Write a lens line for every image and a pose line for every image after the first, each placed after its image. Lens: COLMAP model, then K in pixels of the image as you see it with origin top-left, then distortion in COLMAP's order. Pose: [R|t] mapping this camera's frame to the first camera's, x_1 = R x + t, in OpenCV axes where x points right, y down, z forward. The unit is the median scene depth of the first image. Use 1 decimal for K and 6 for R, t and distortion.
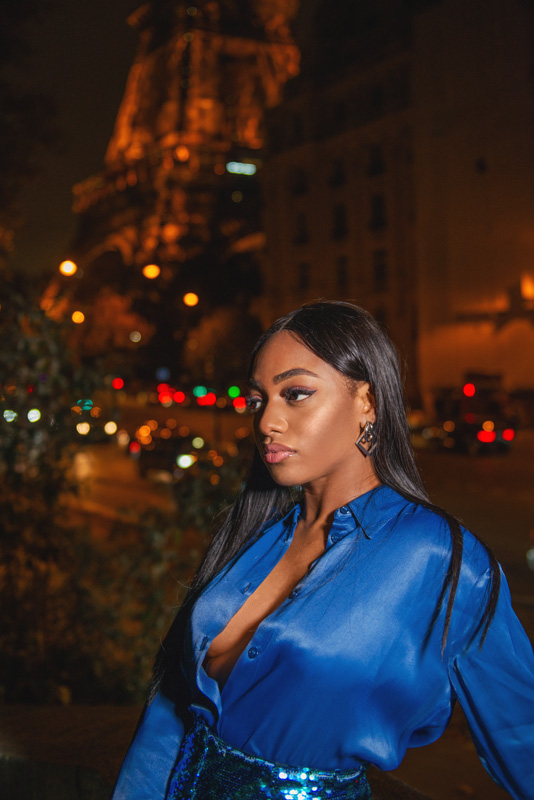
lens RADIAL K [[881.9, 0, 274.6], [0, 881.9, 397.8], [0, 0, 1]] dist [0.024073, 0.000000]
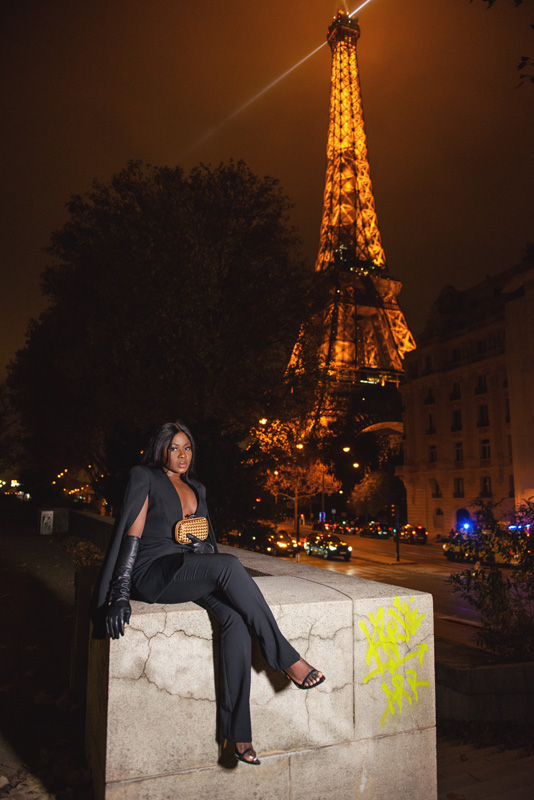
lens RADIAL K [[603.7, 0, 225.0], [0, 603.7, 391.0], [0, 0, 1]] dist [-0.026483, -0.016832]
pose [[0.983487, 0.011933, -0.180588, -0.135389], [-0.050834, 0.975868, -0.212363, 0.001164], [0.173696, 0.218036, 0.960359, -0.127442]]
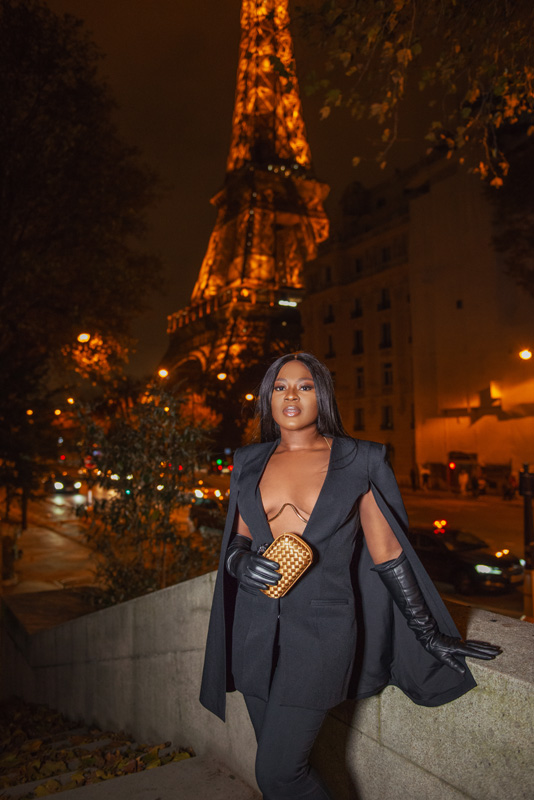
lens RADIAL K [[680.1, 0, 274.0], [0, 680.1, 397.7], [0, 0, 1]] dist [-0.000227, -0.019174]
pose [[0.998329, 0.012816, -0.056352, 0.003555], [-0.019109, 0.993456, -0.112609, 0.008045], [0.054540, 0.113498, 0.992040, -0.049523]]
